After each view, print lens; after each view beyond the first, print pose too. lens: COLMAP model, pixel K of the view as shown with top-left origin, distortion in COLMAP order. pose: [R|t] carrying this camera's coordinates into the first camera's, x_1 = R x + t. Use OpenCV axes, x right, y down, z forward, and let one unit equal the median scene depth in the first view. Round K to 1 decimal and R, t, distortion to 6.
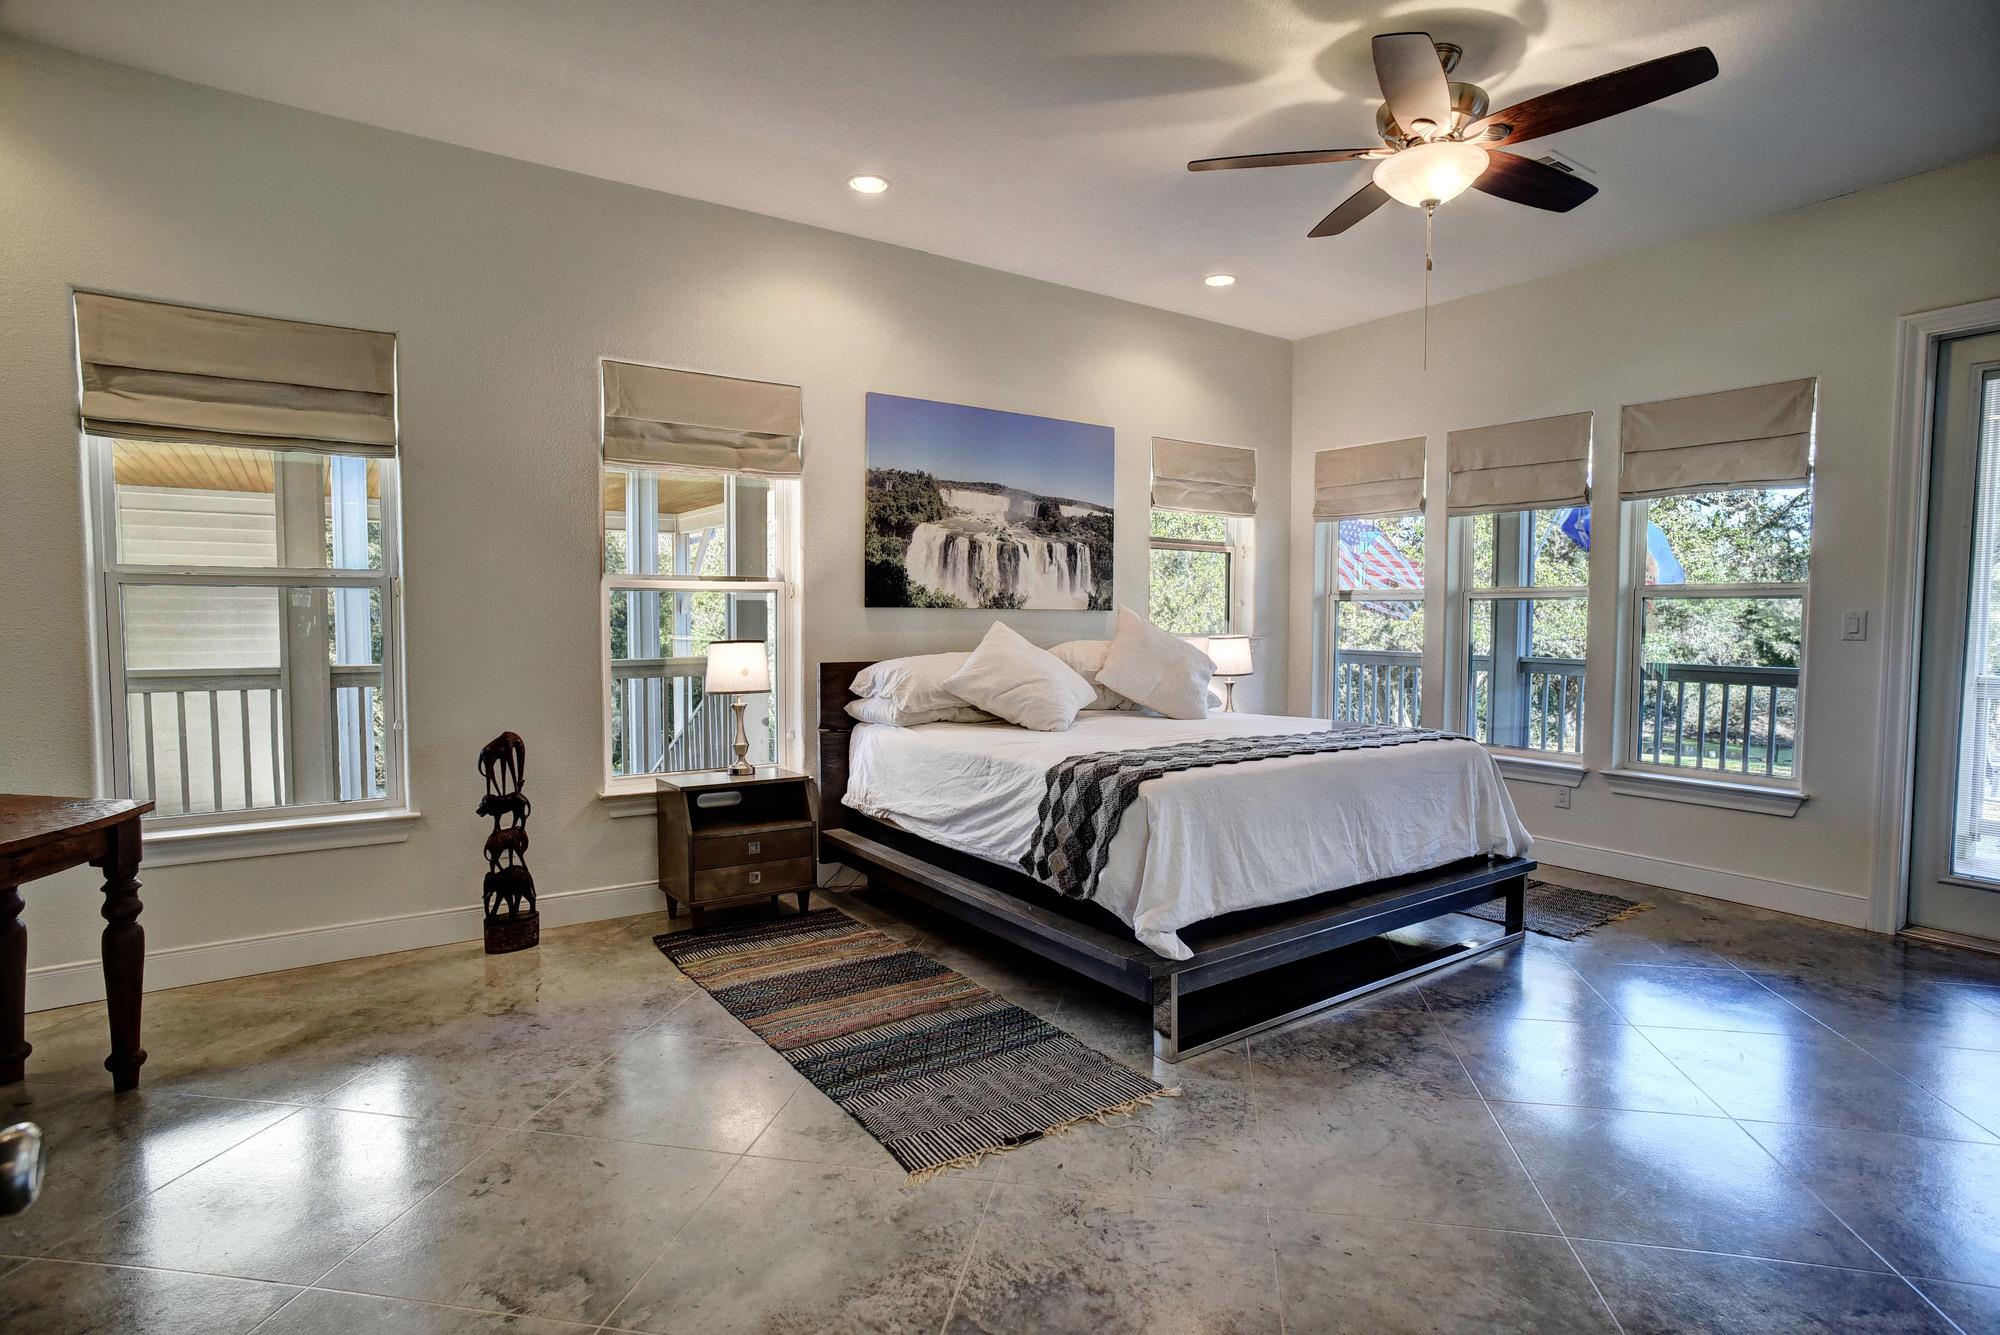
lens RADIAL K [[1051.8, 0, 985.3], [0, 1051.8, 665.3], [0, 0, 1]] dist [-0.038522, 0.020316]
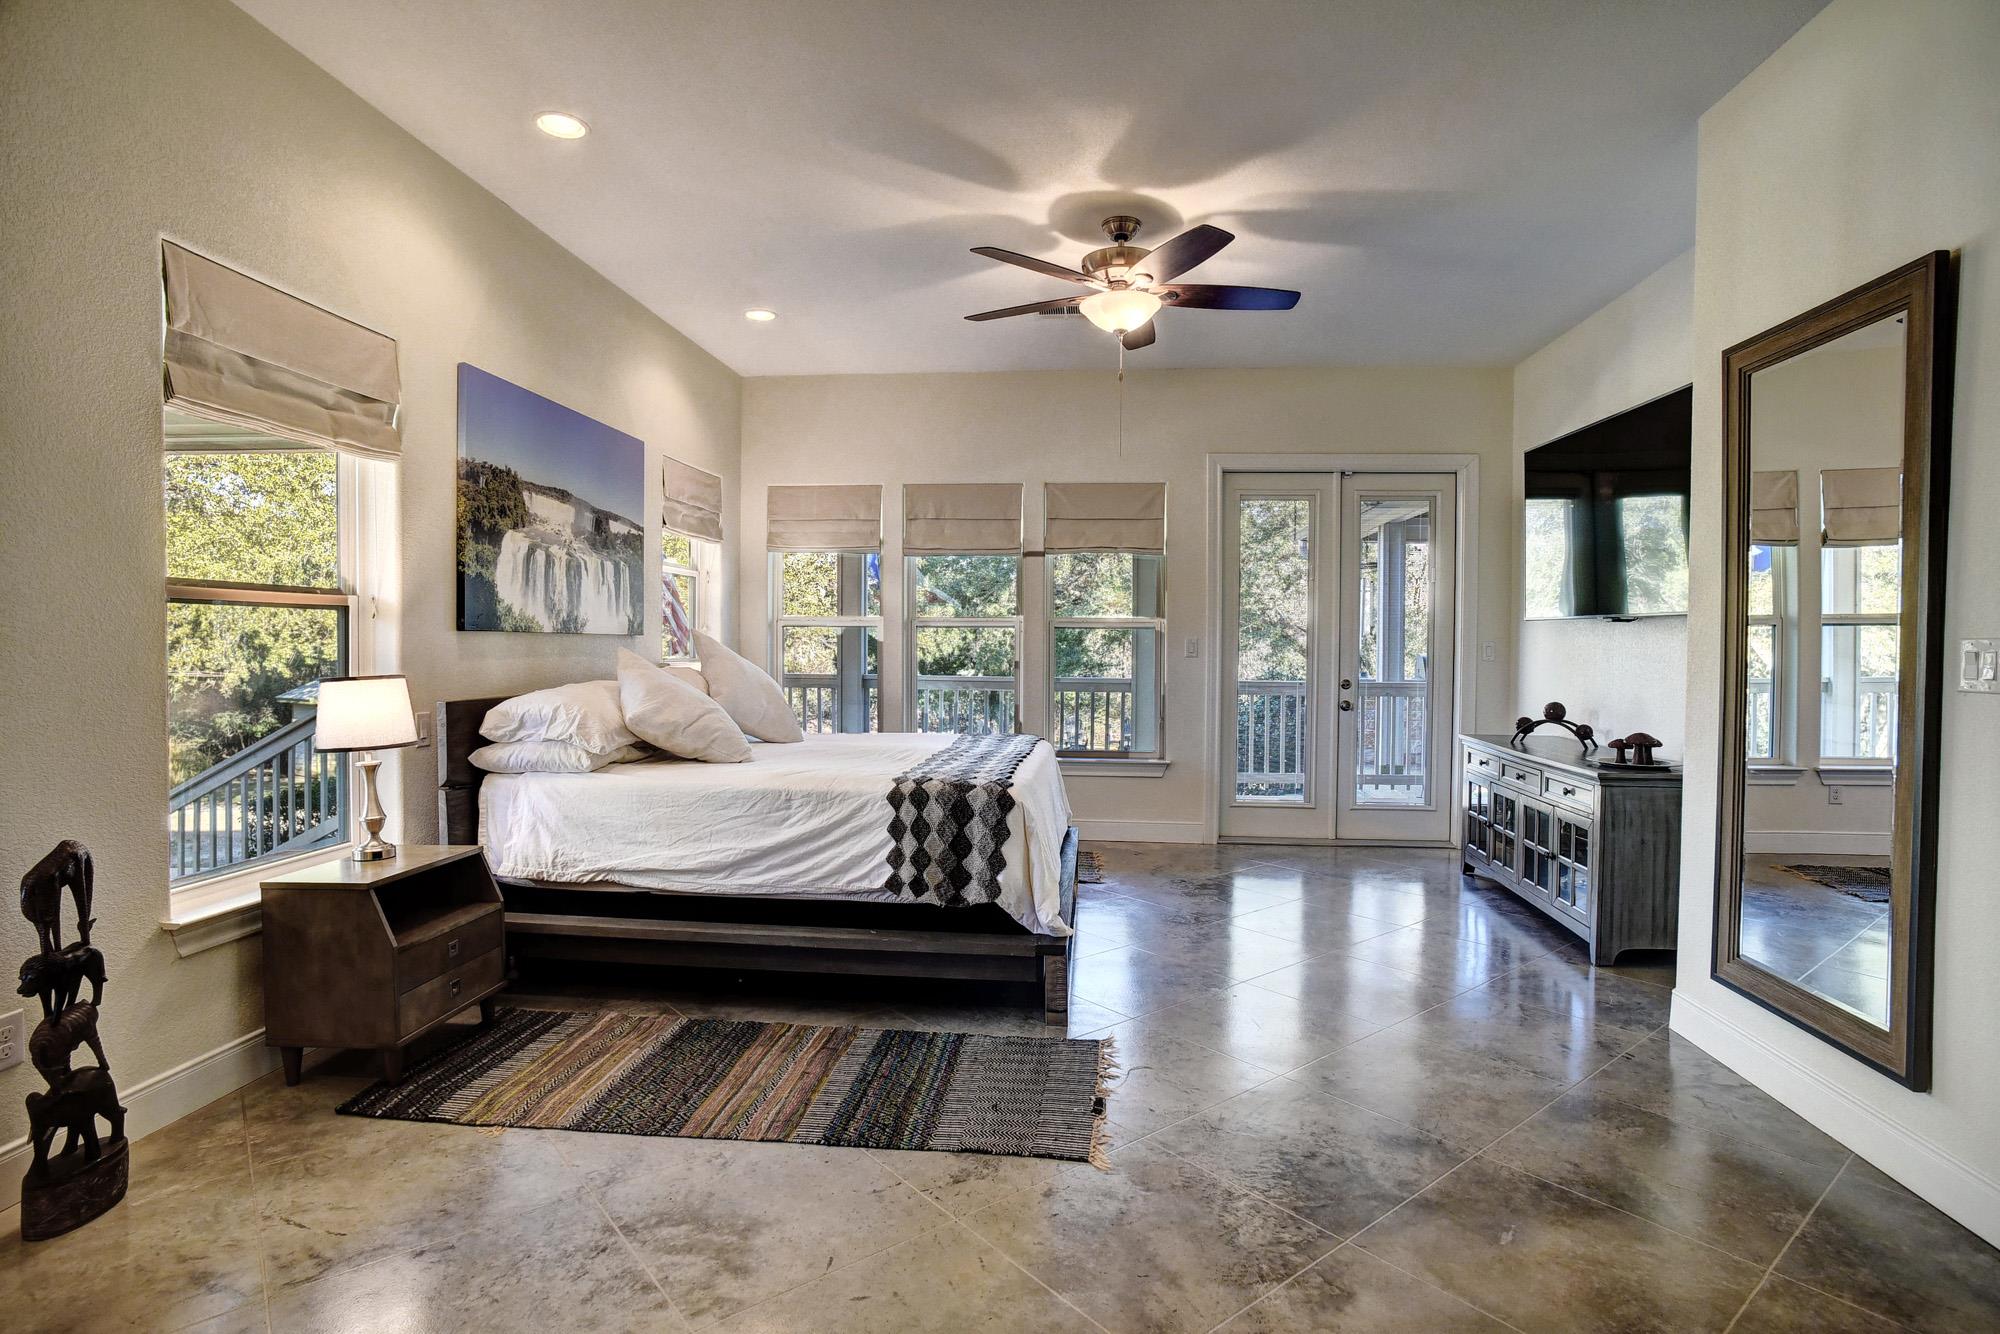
lens RADIAL K [[1051.8, 0, 1008.0], [0, 1051.8, 669.7], [0, 0, 1]] dist [-0.038522, 0.020316]
pose [[0.631719, -0.021272, 0.774906, -0.484940], [0.033470, 0.999440, 0.000150, -0.012402], [-0.774475, 0.025841, 0.632077, 0.188838]]
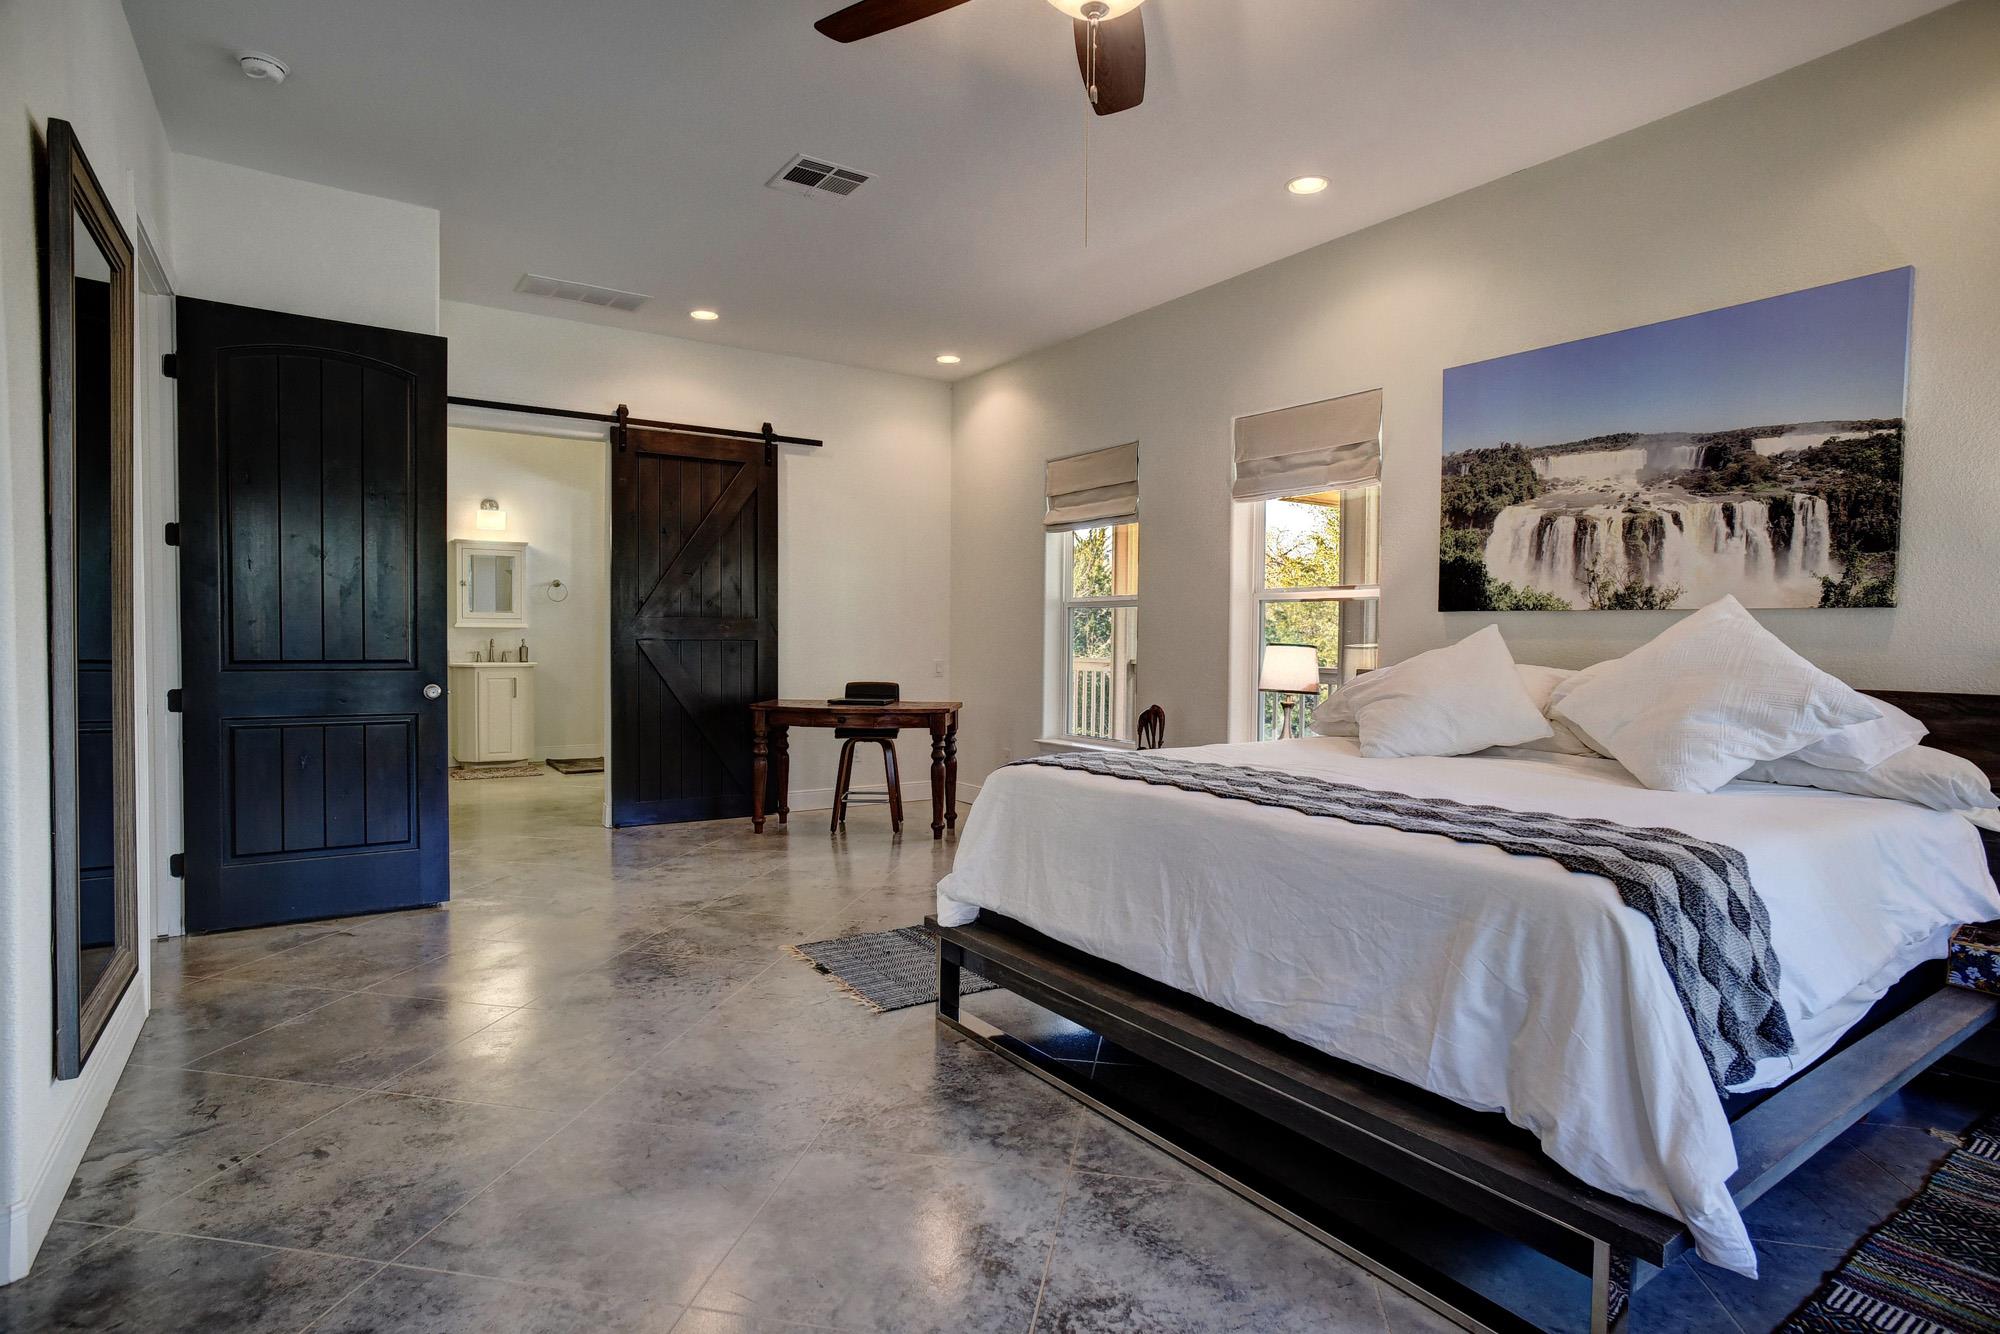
lens RADIAL K [[1008.7, 0, 992.1], [0, 1008.7, 661.8], [0, 0, 1]] dist [-0.021939, 0.001662]
pose [[-0.007979, 0.021312, -0.999741, 0.769724], [-0.061387, 0.997877, 0.021762, -0.008974], [0.998082, 0.061544, -0.006653, 0.660815]]
